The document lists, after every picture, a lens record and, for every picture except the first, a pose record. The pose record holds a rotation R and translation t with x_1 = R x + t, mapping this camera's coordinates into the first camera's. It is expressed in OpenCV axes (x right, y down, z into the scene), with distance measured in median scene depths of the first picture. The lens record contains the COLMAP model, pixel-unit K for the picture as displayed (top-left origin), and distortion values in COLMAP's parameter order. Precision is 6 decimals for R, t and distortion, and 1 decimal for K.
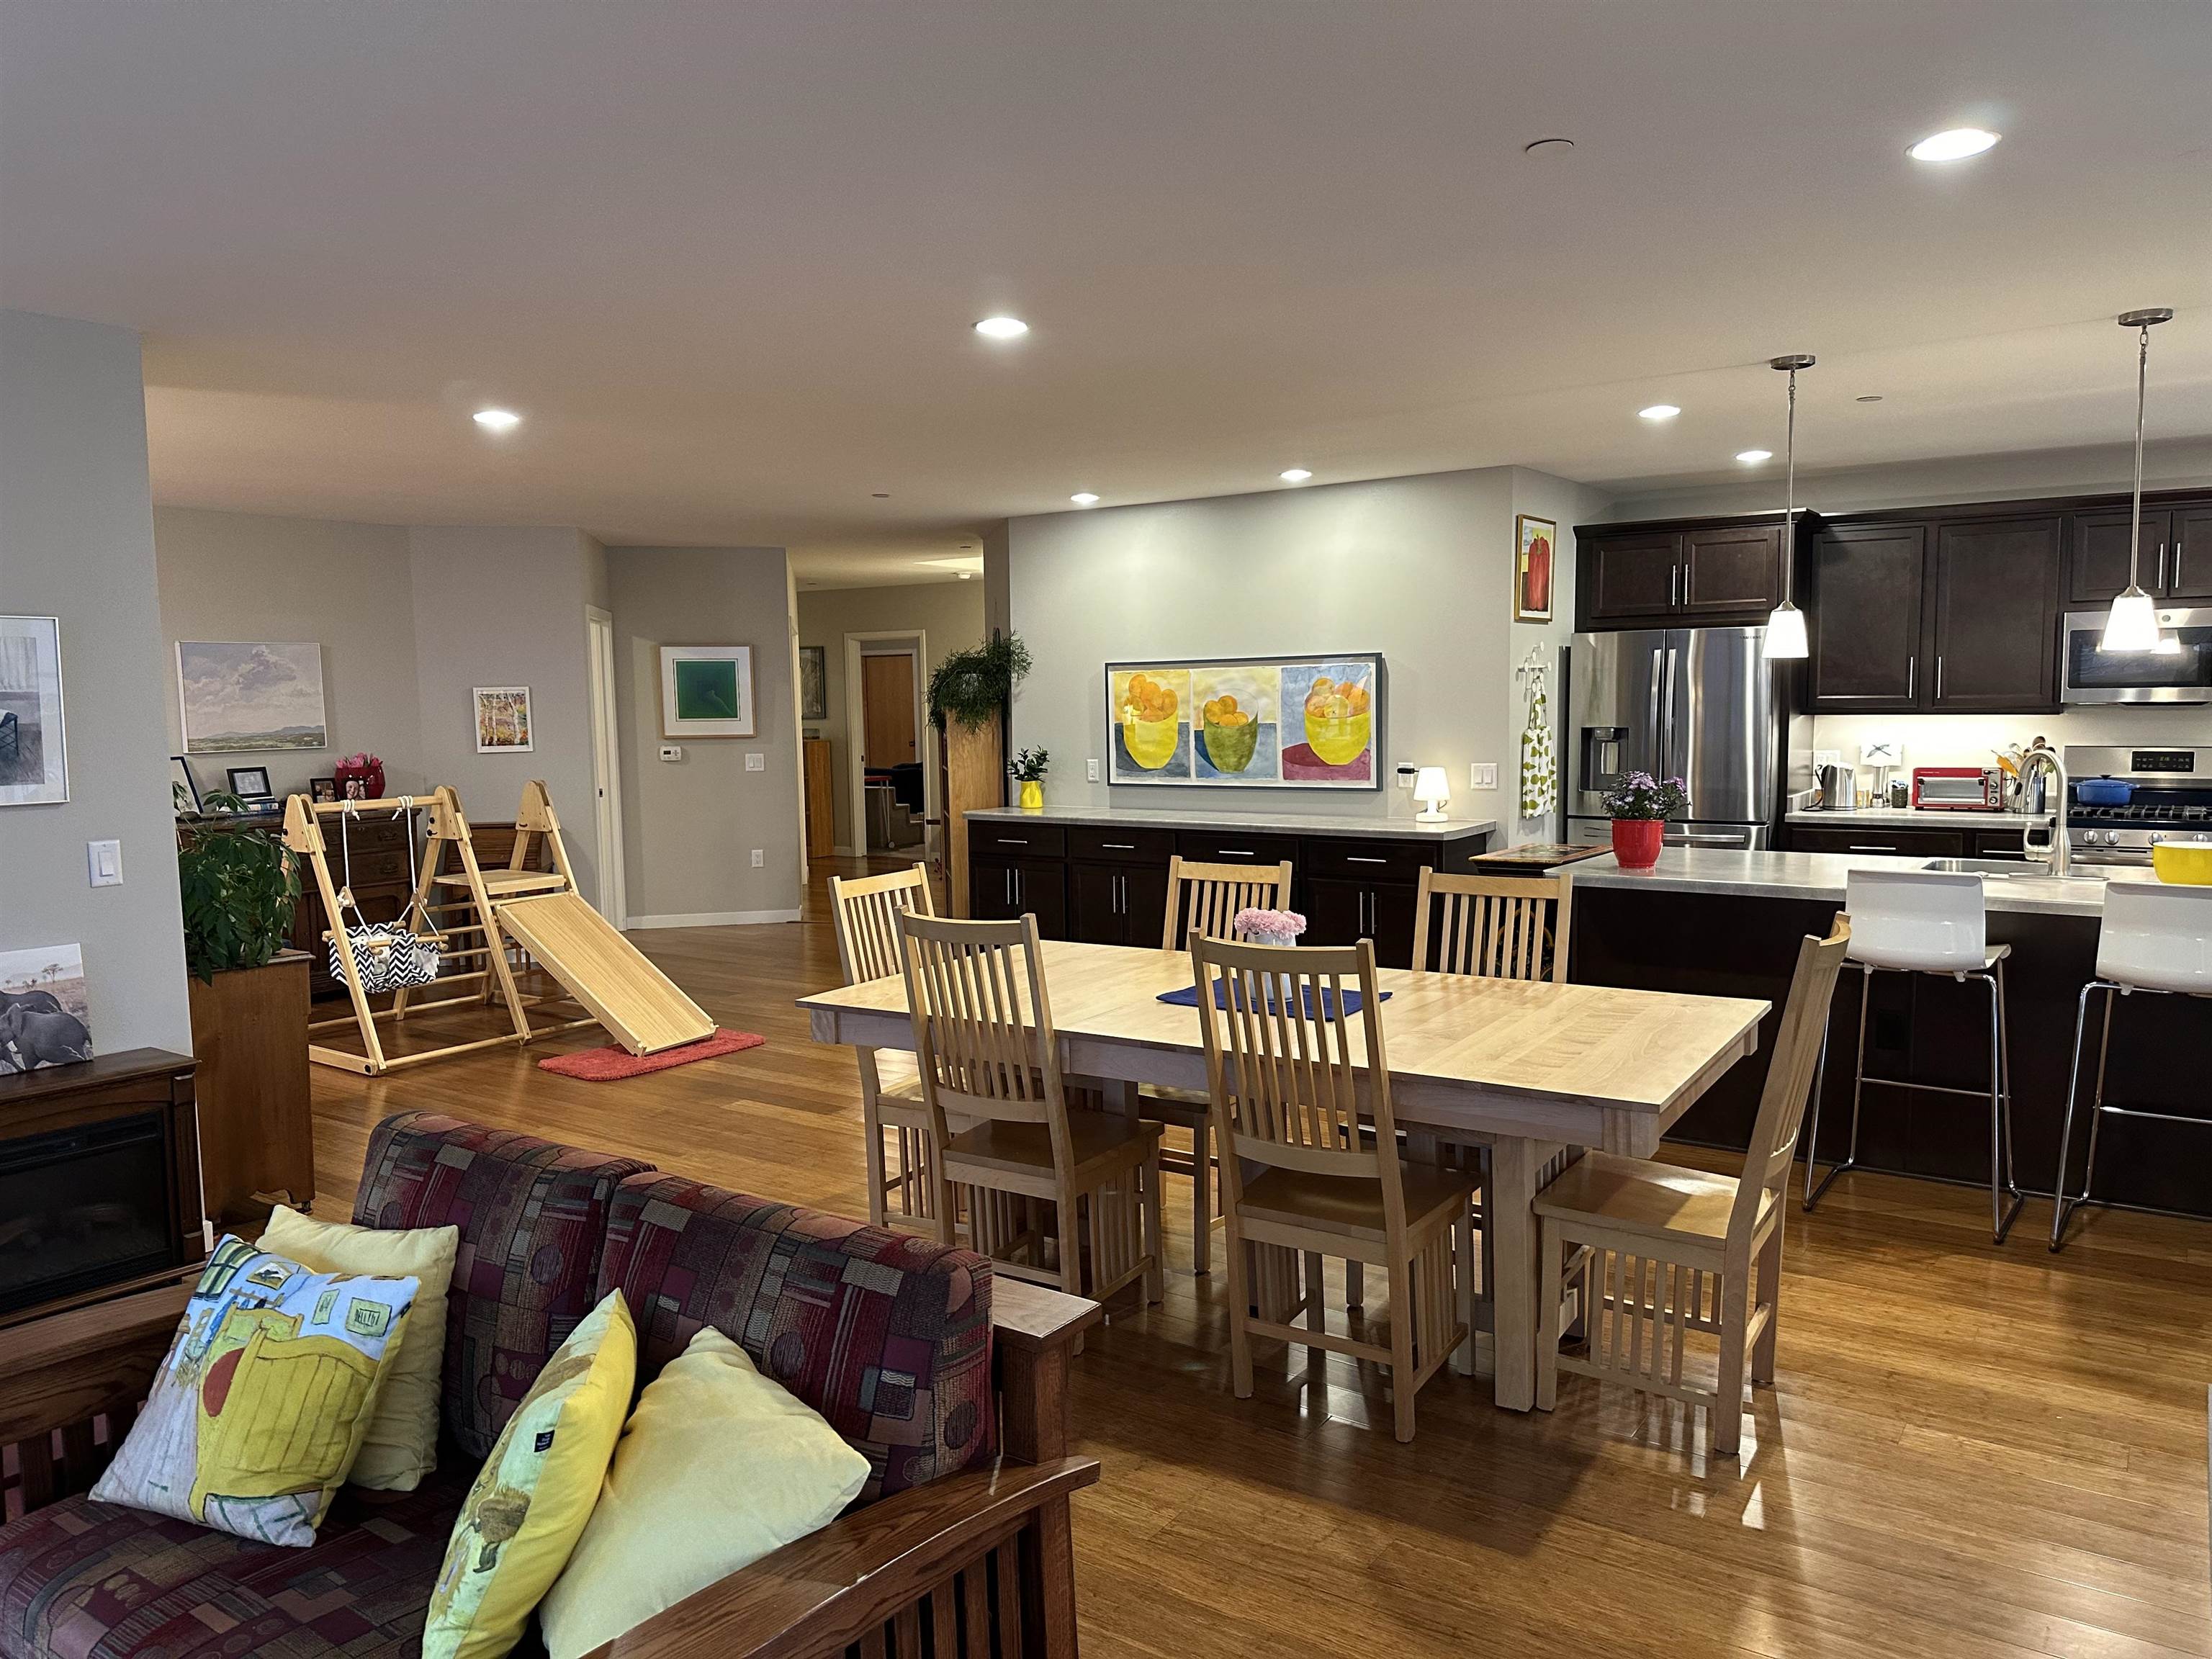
lens RADIAL K [[1541.2, 0, 1097.3], [0, 1541.2, 829.4], [0, 0, 1]] dist [0.203871, -0.371988]
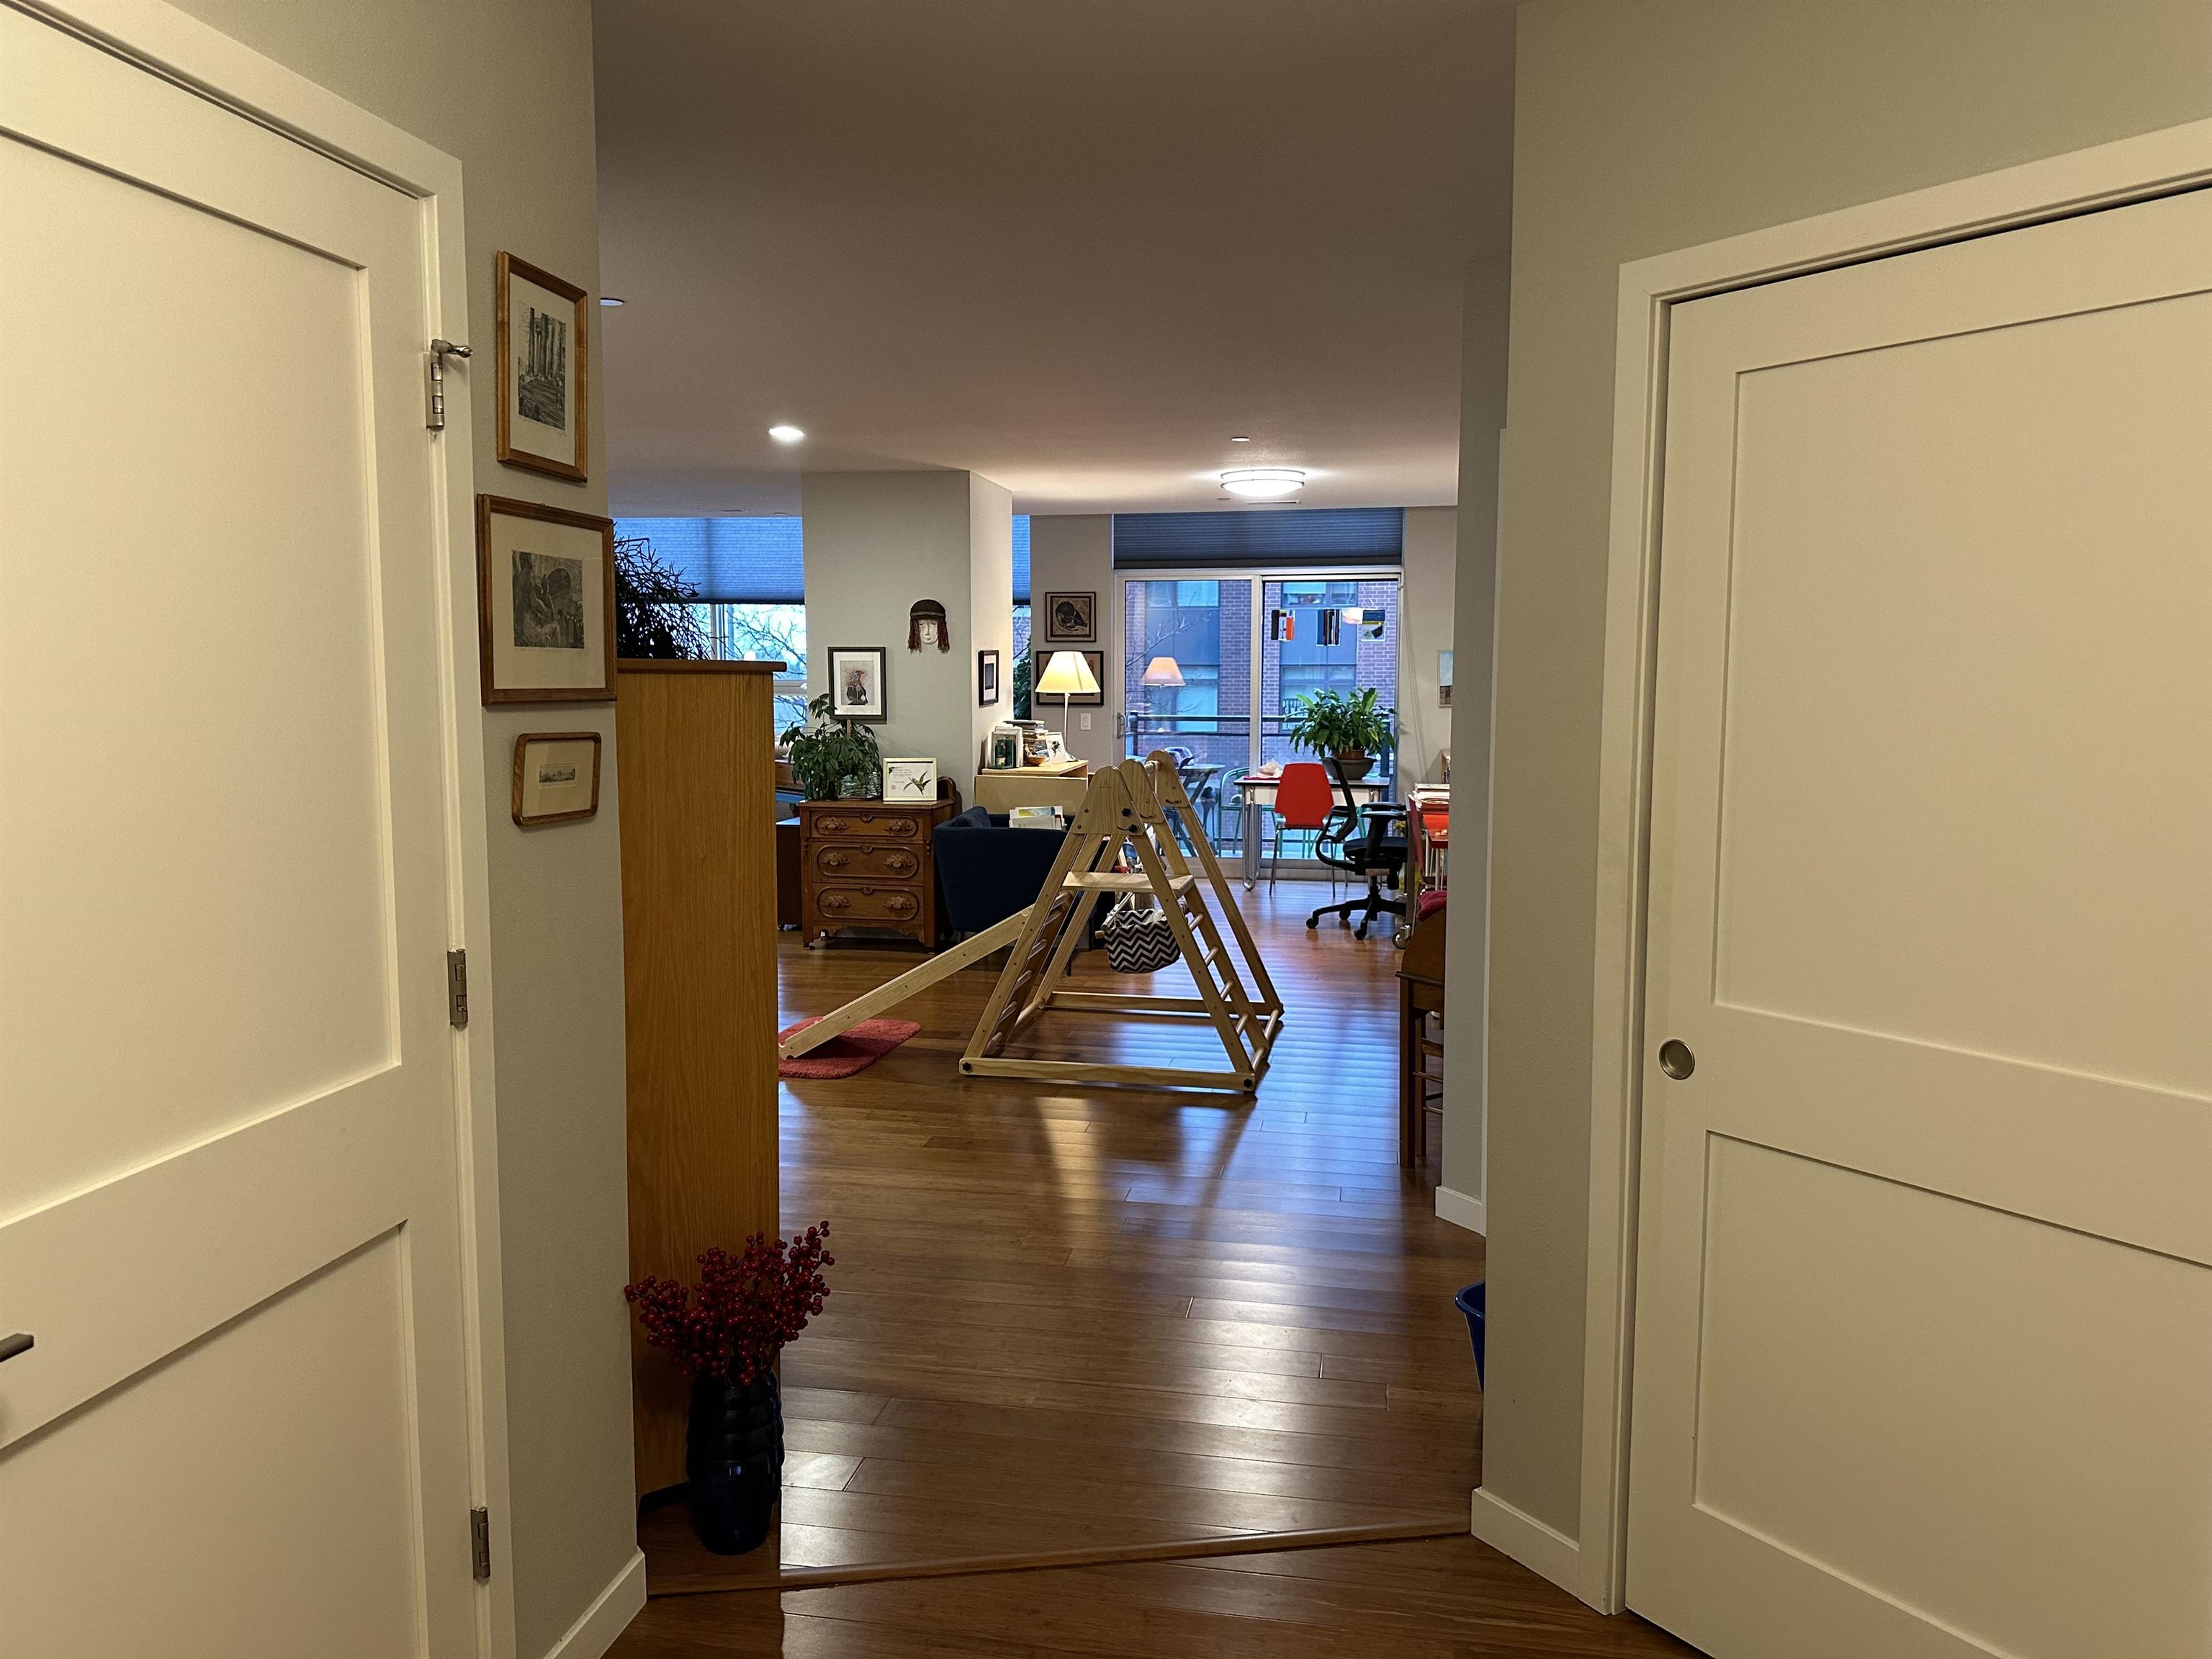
lens RADIAL K [[1541.2, 0, 1097.3], [0, 1541.2, 829.4], [0, 0, 1]] dist [0.203871, -0.371988]
pose [[-0.907355, 0.058079, -0.416334, -0.048878], [-0.023832, 0.981709, 0.188889, -0.140196], [0.419689, 0.181311, -0.889375, 1.657081]]
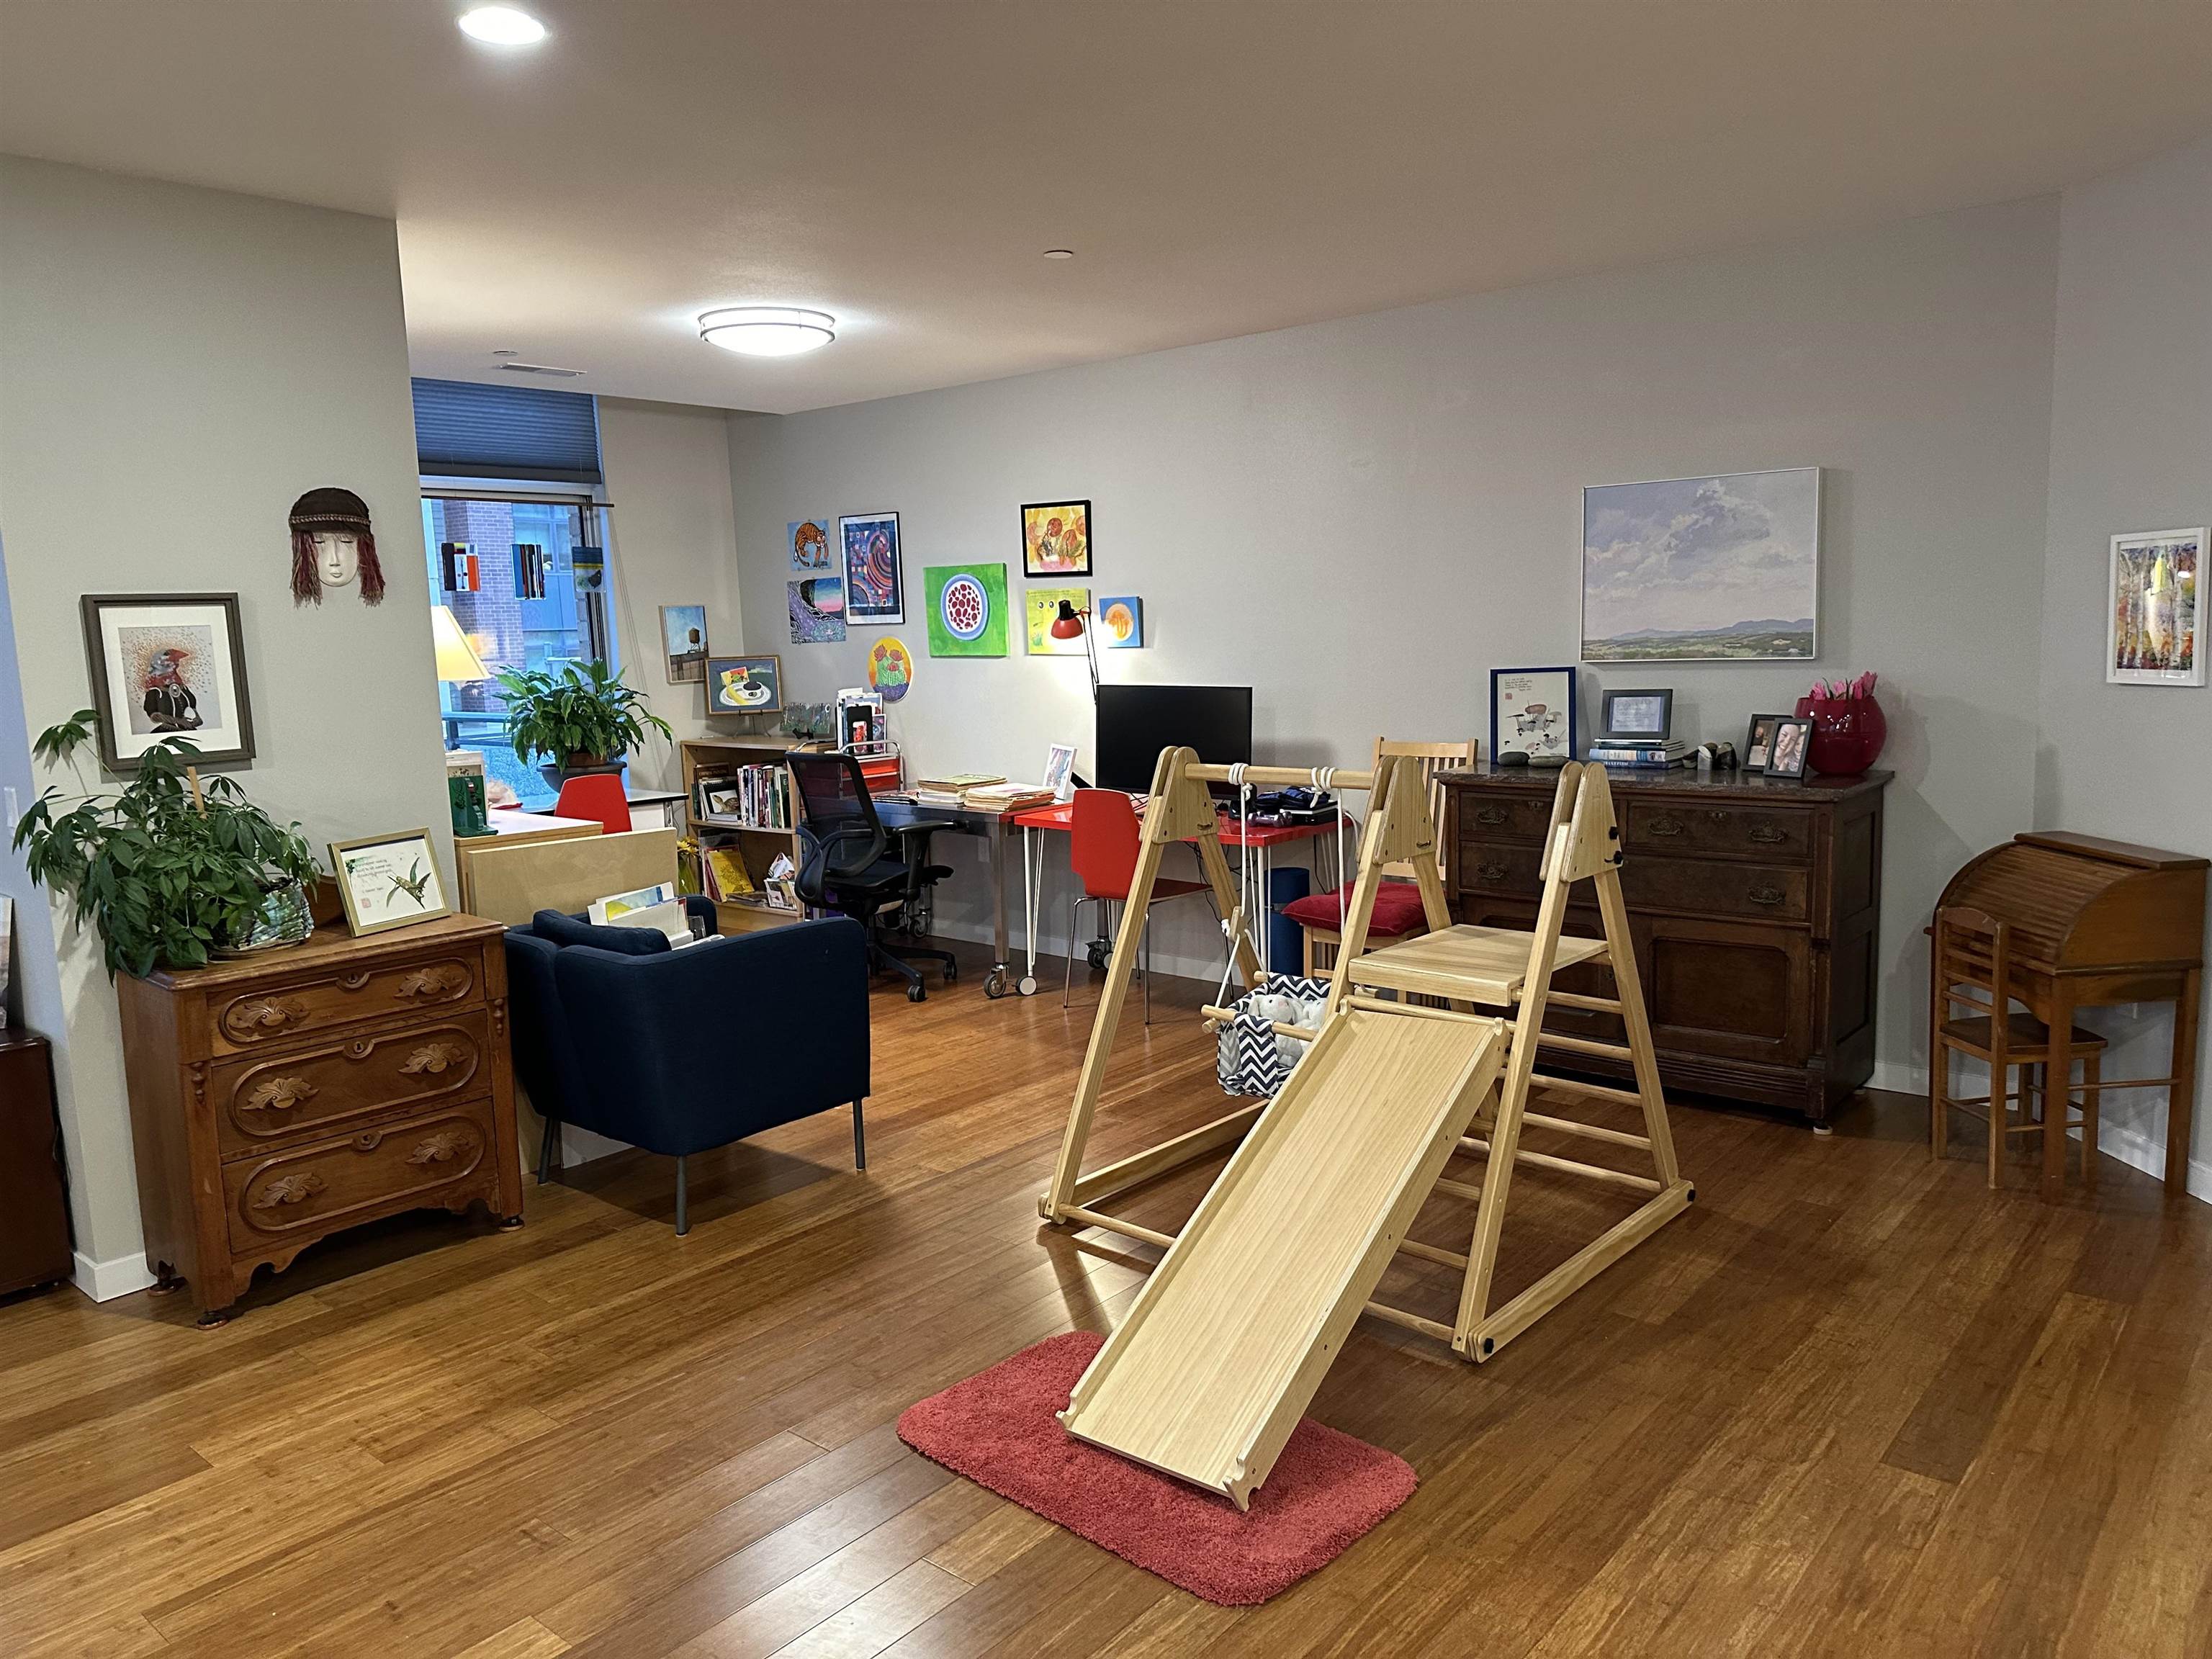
lens RADIAL K [[1541.2, 0, 1097.3], [0, 1541.2, 829.4], [0, 0, 1]] dist [0.203871, -0.371988]
pose [[-0.082544, 0.151983, -0.984930, 0.092911], [-0.052863, 0.986244, 0.156616, -0.074879], [0.995184, 0.064994, -0.073374, 0.901783]]
